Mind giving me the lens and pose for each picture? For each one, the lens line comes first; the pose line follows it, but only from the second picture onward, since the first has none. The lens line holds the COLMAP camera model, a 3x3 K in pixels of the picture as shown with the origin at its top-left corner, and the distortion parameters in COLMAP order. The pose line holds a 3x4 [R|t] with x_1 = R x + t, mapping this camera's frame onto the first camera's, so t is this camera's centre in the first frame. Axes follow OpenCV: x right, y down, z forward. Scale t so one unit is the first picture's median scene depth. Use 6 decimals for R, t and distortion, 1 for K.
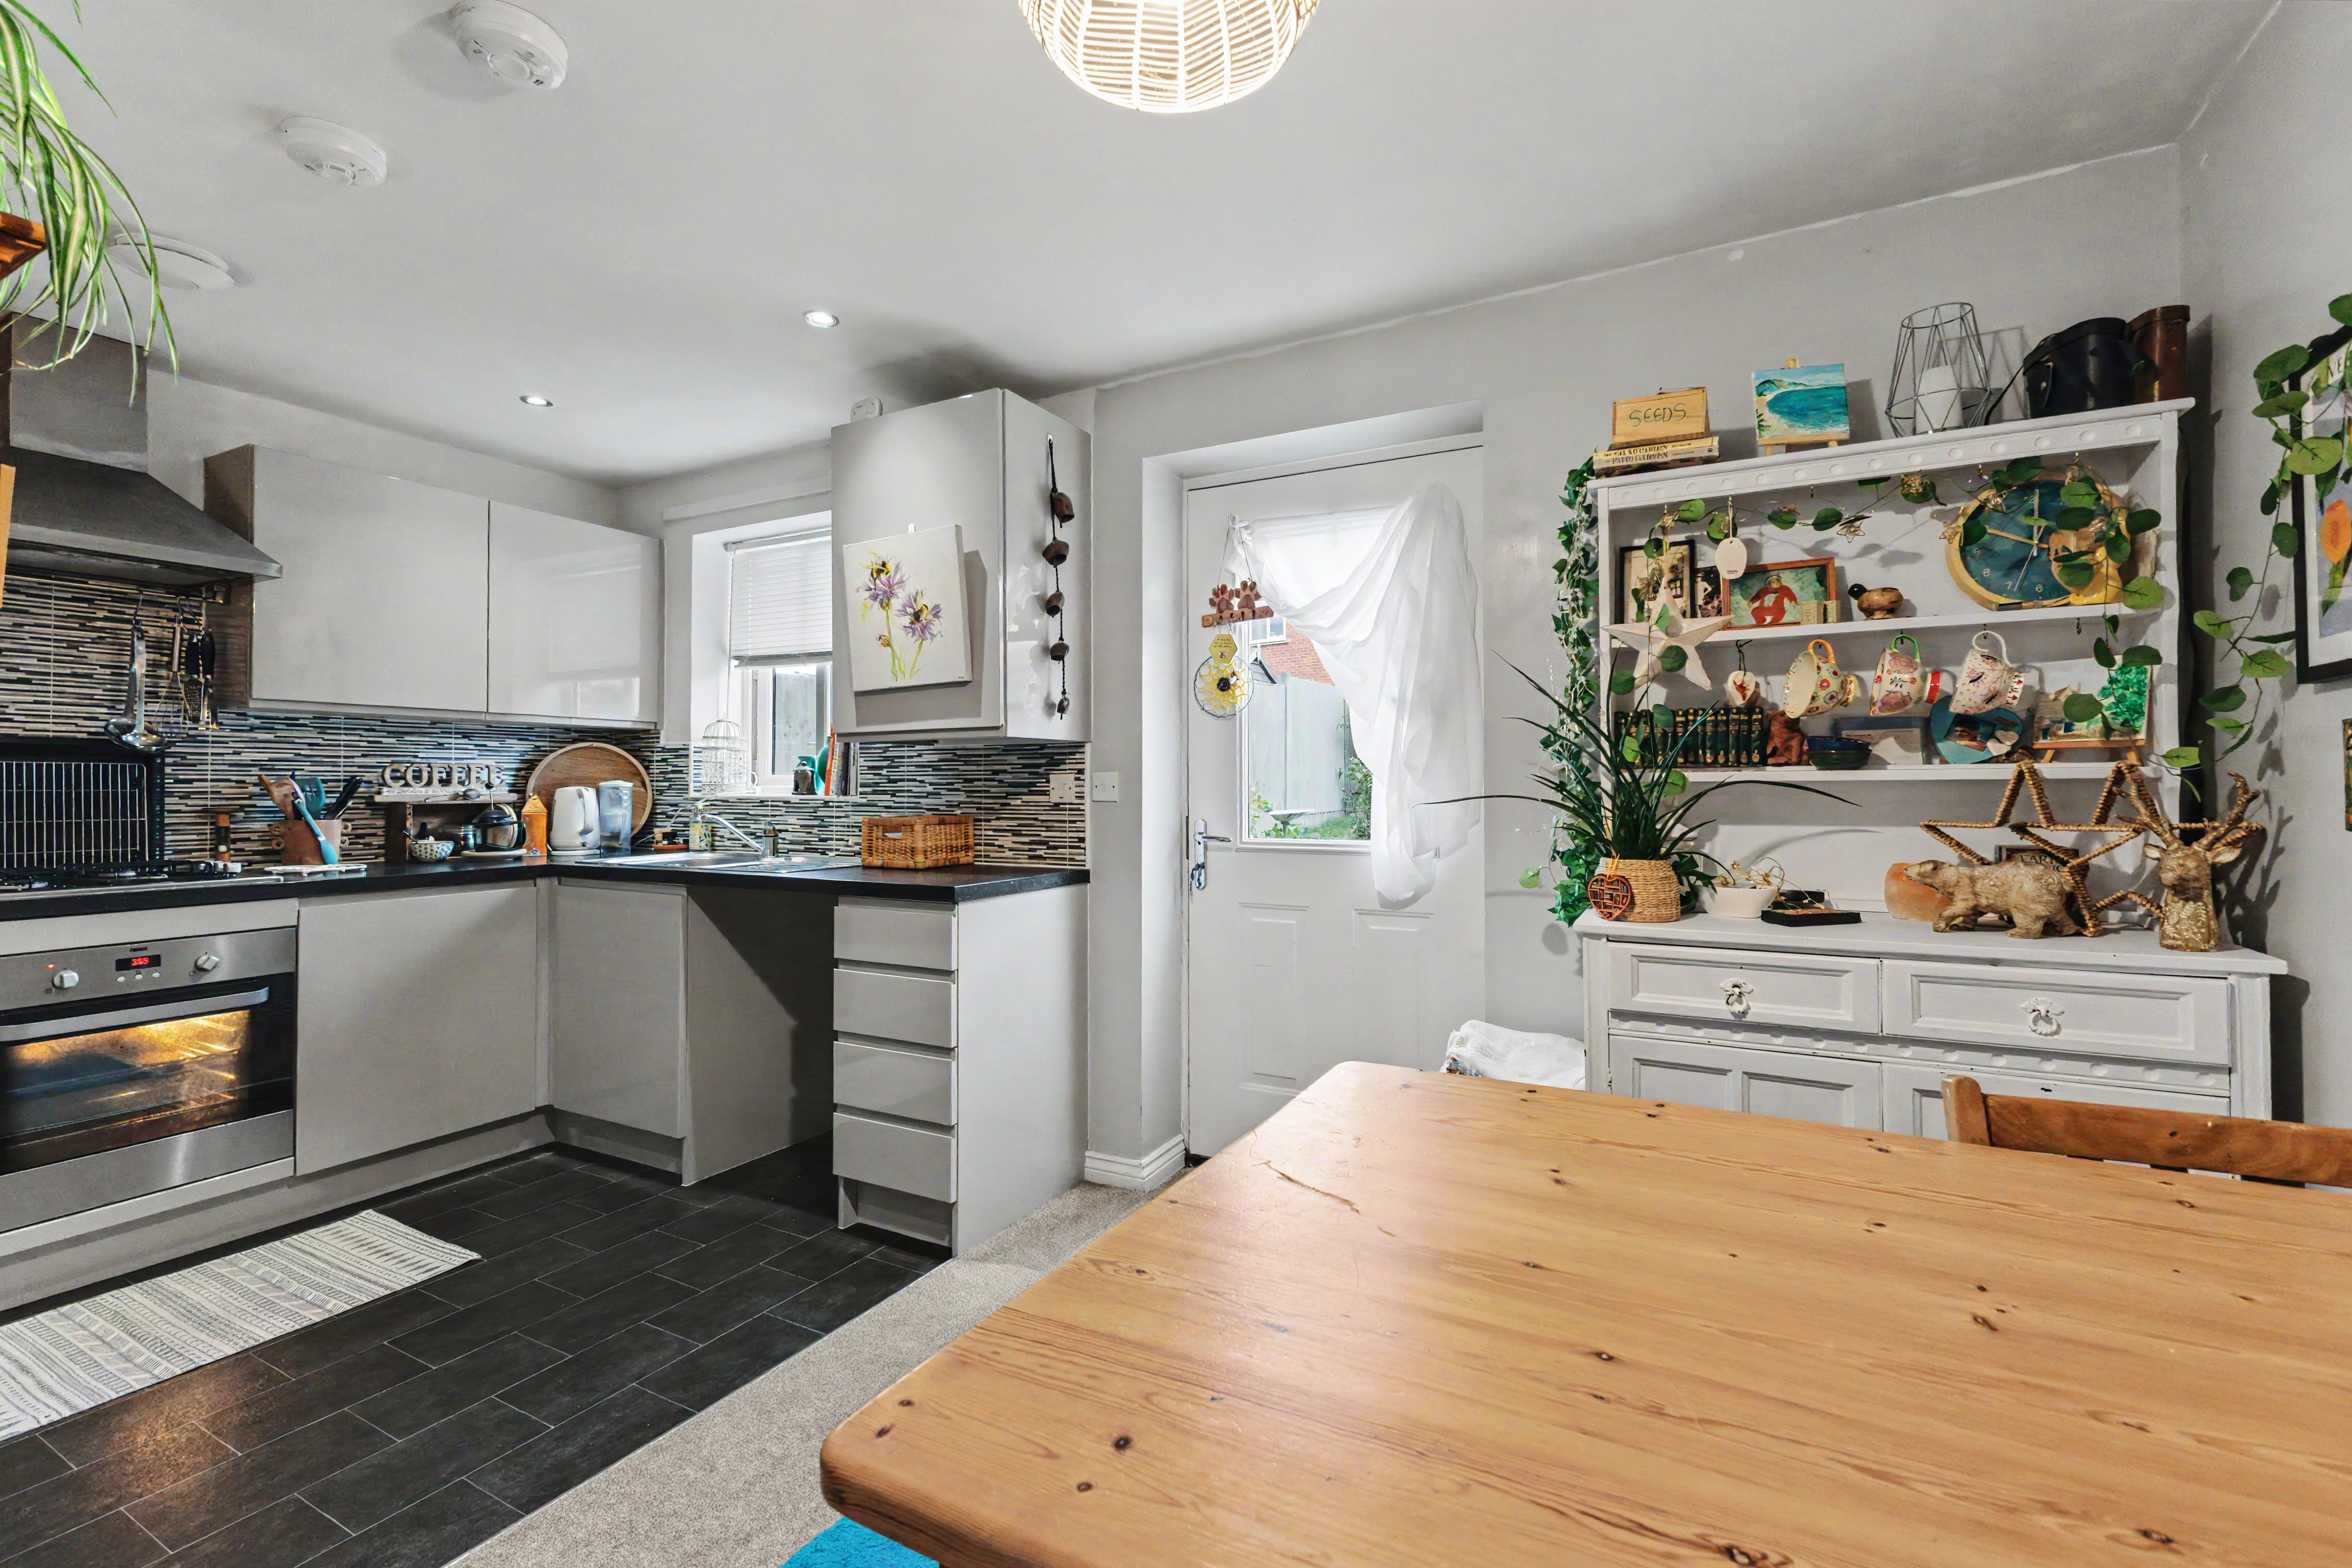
lens RADIAL K [[1013.3, 0, 1175.2], [0, 1013.3, 777.8], [0, 0, 1]] dist [0.007549, -0.000143]
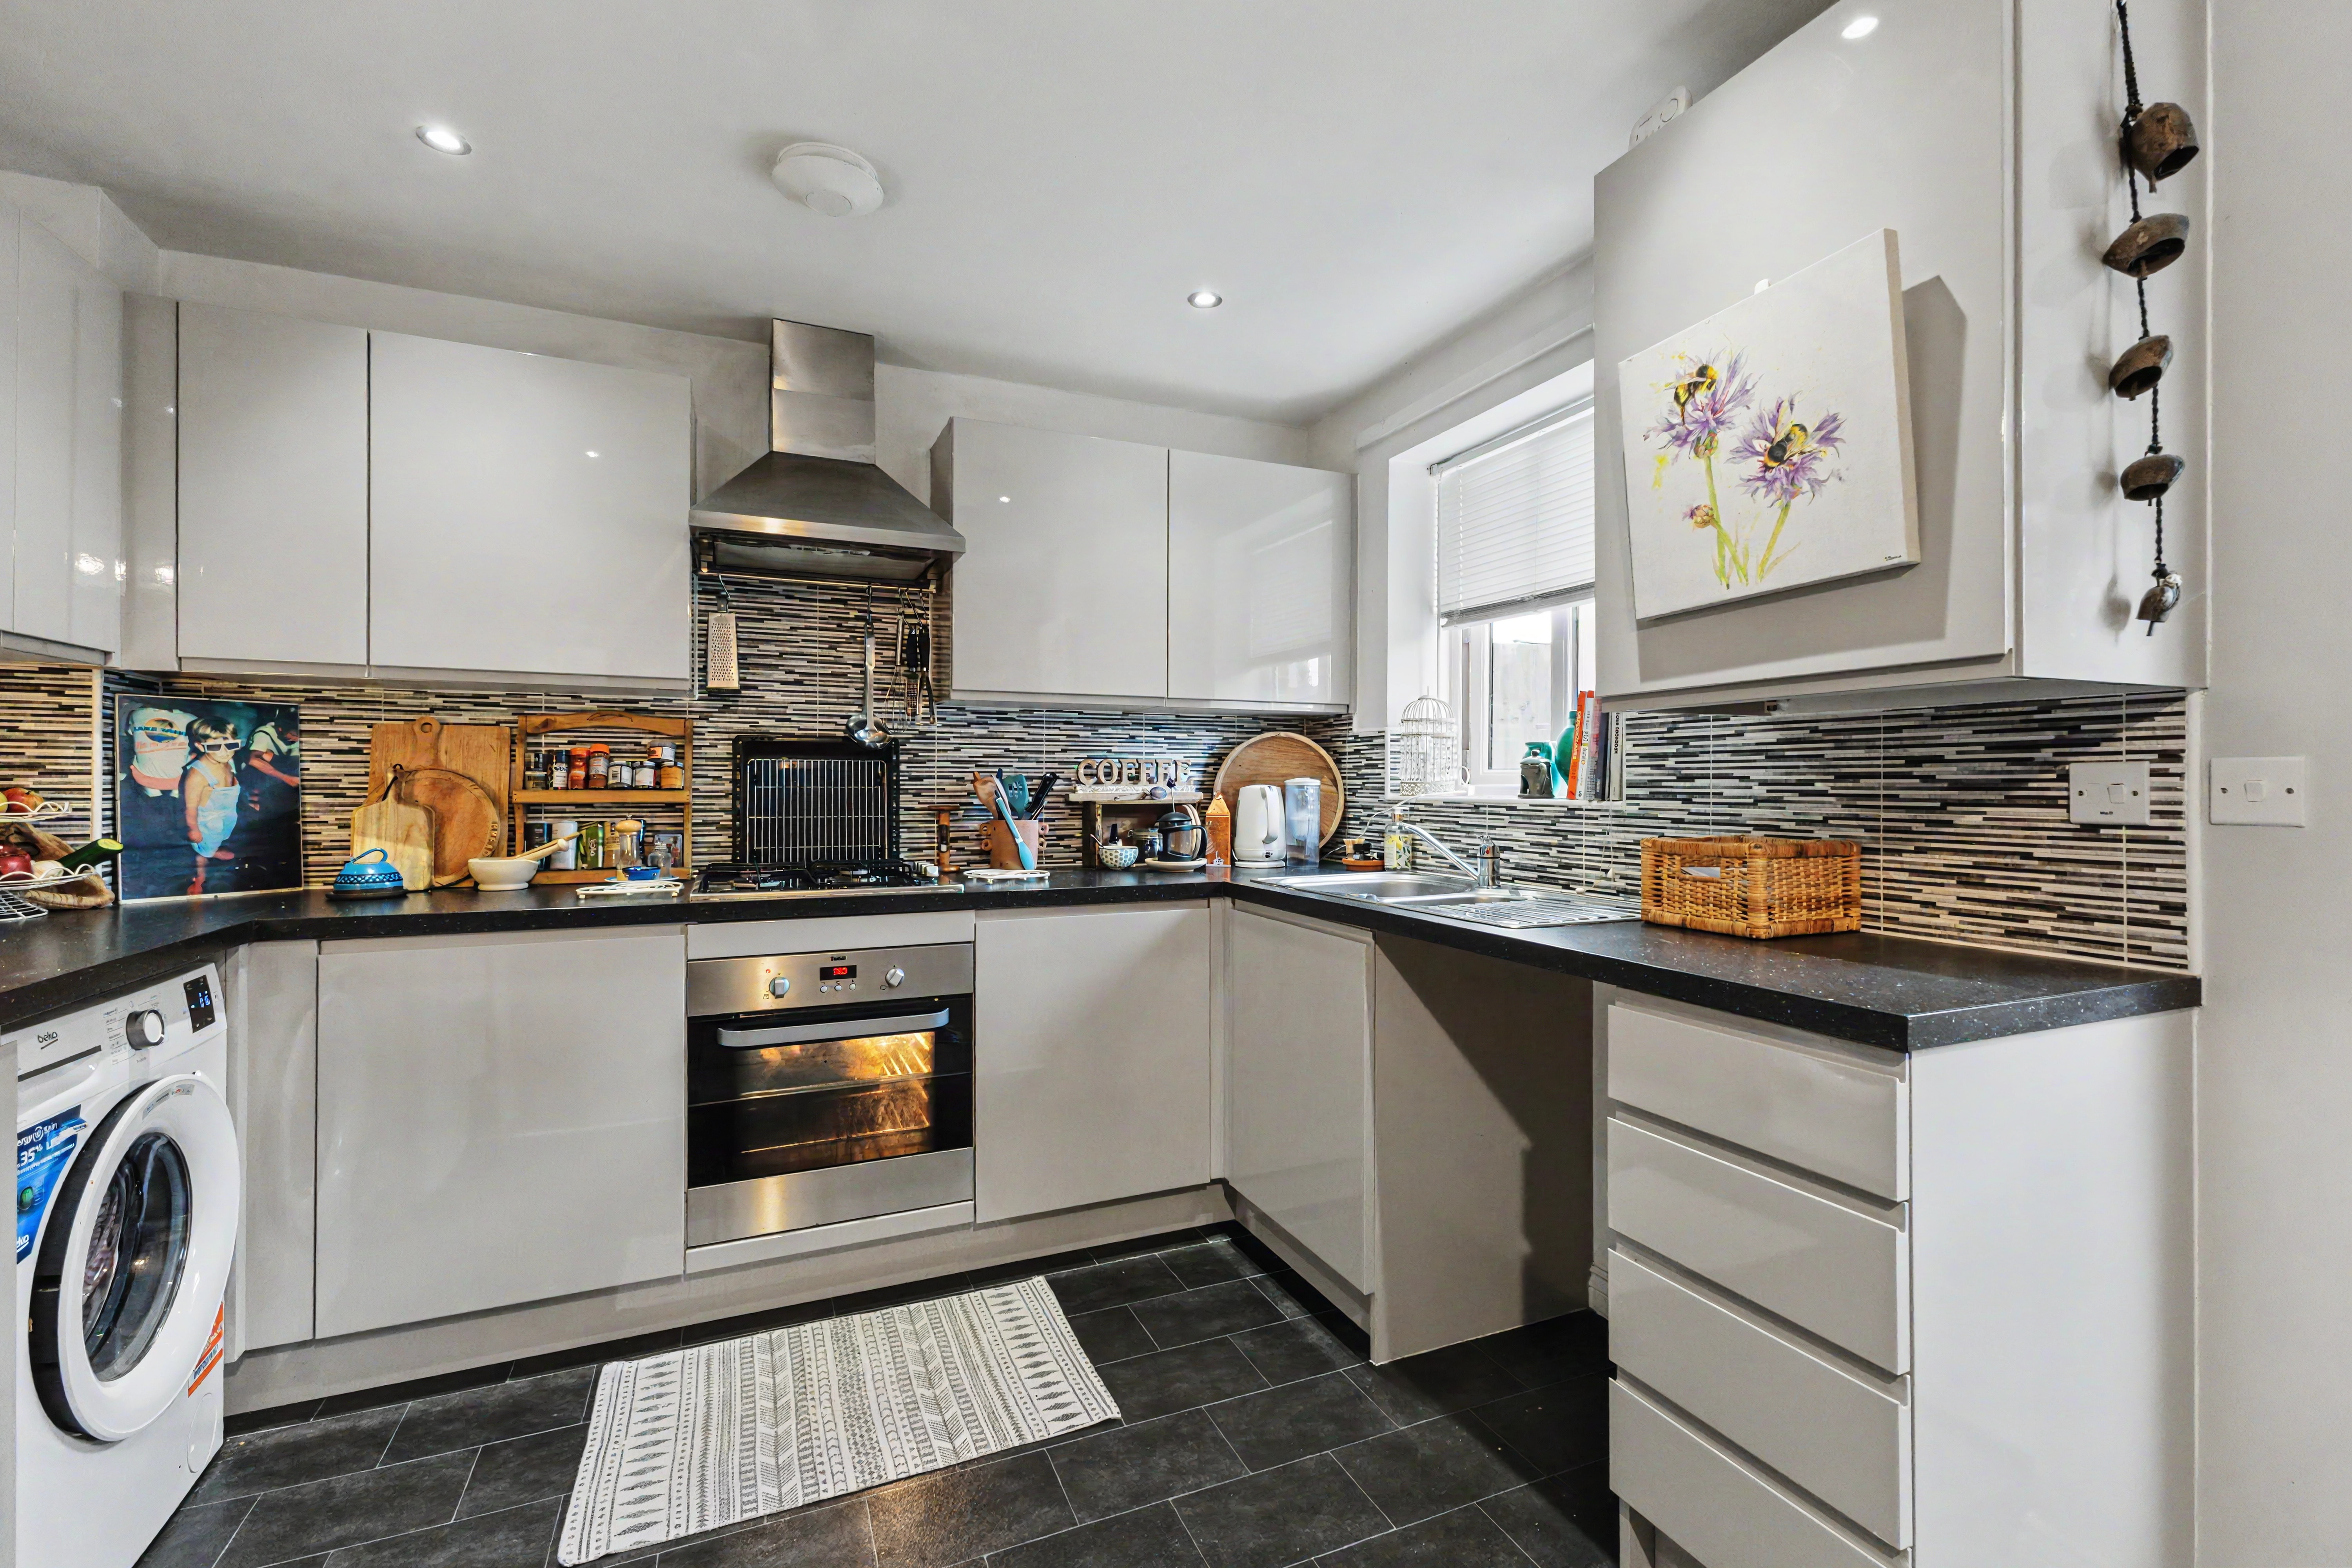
lens RADIAL K [[1013.3, 0, 1174.8], [0, 1013.3, 779.2], [0, 0, 1]] dist [0.007549, -0.000143]
pose [[0.784382, -0.000108, -0.620278, -0.160751], [0.002503, 0.999992, 0.002991, 0.001661], [0.620273, -0.003899, 0.784376, 0.377136]]
